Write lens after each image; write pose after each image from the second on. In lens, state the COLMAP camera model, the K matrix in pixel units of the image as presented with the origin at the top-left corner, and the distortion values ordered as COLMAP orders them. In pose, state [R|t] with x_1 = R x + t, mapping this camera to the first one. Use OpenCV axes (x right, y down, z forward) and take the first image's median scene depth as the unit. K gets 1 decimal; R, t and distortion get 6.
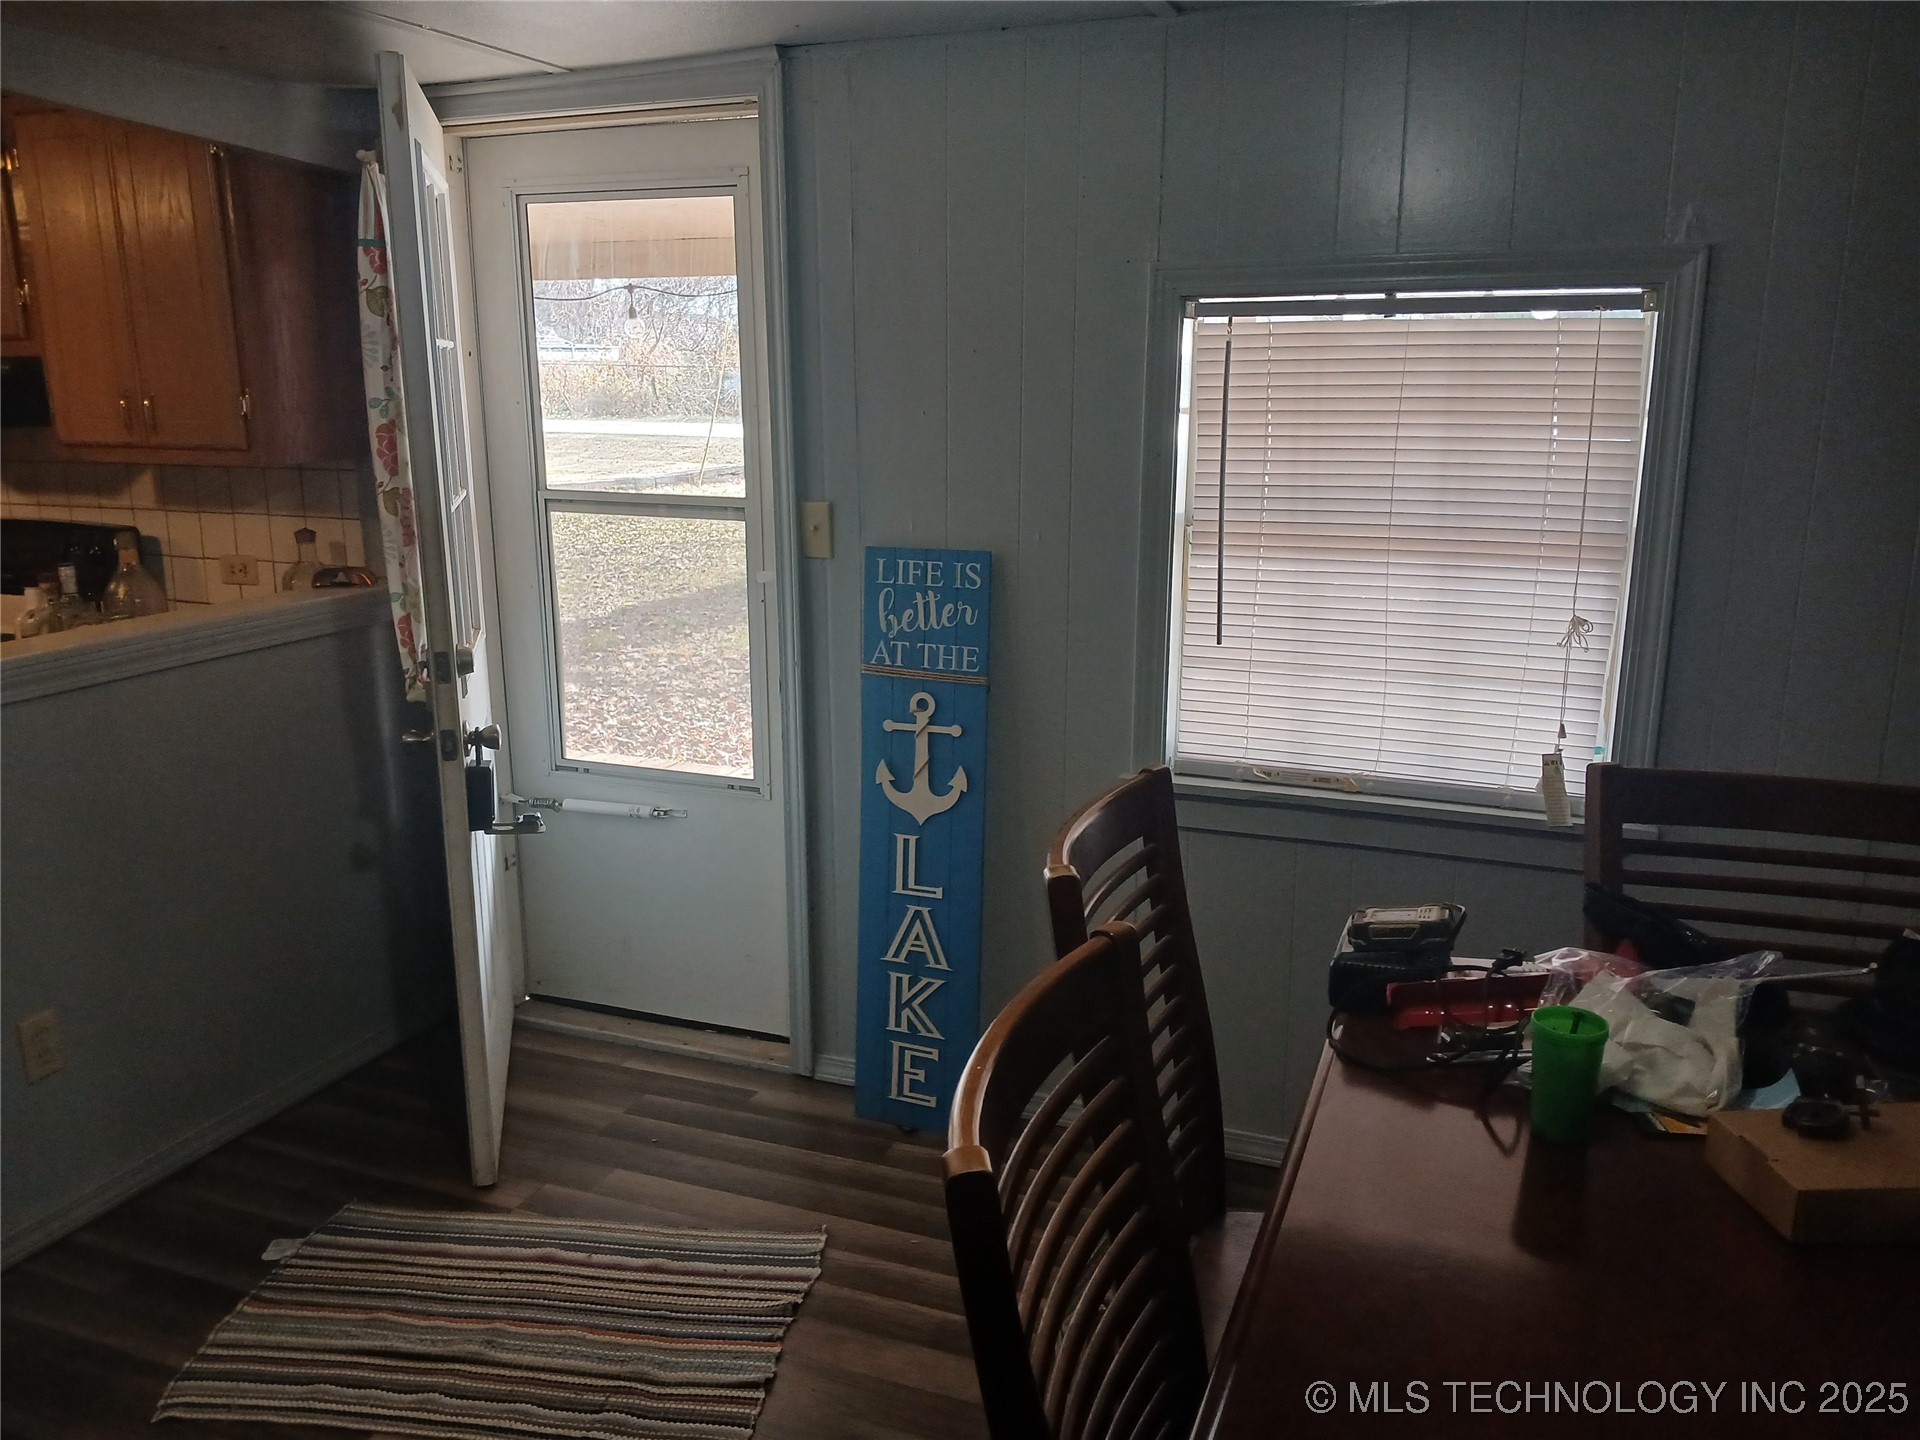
lens RADIAL K [[1512.9, 0, 954.5], [0, 1512.9, 709.6], [0, 0, 1]] dist [0.066401, -0.113362]
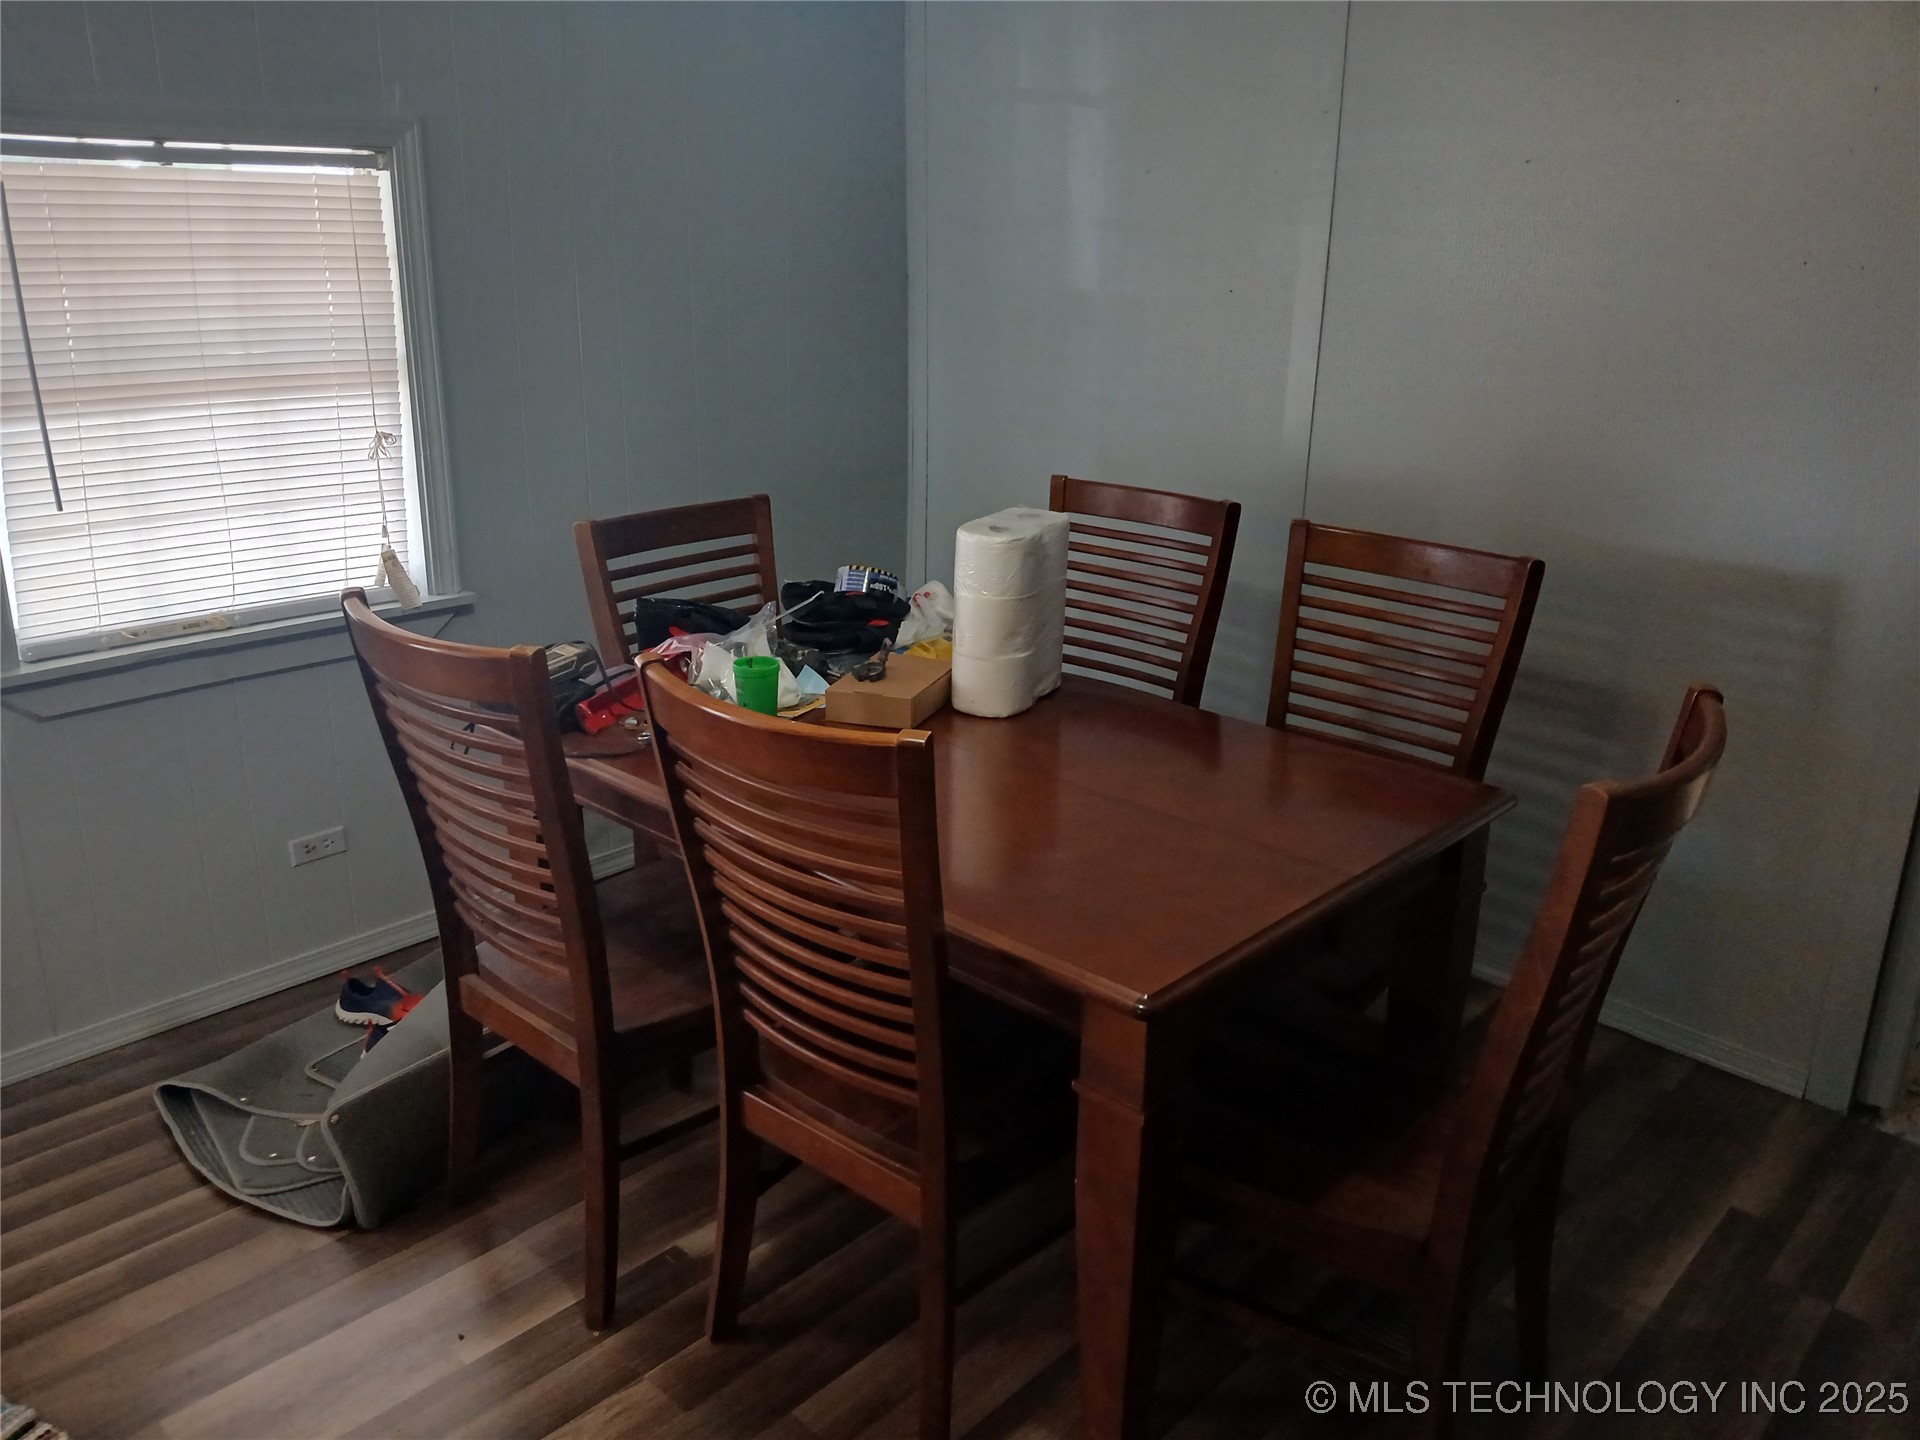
lens RADIAL K [[1512.9, 0, 954.5], [0, 1512.9, 709.6], [0, 0, 1]] dist [0.066401, -0.113362]
pose [[0.369873, -0.275701, 0.887233, -0.504296], [0.192808, 0.956944, 0.216985, -0.024243], [-0.908856, 0.090809, 0.407105, 0.119585]]
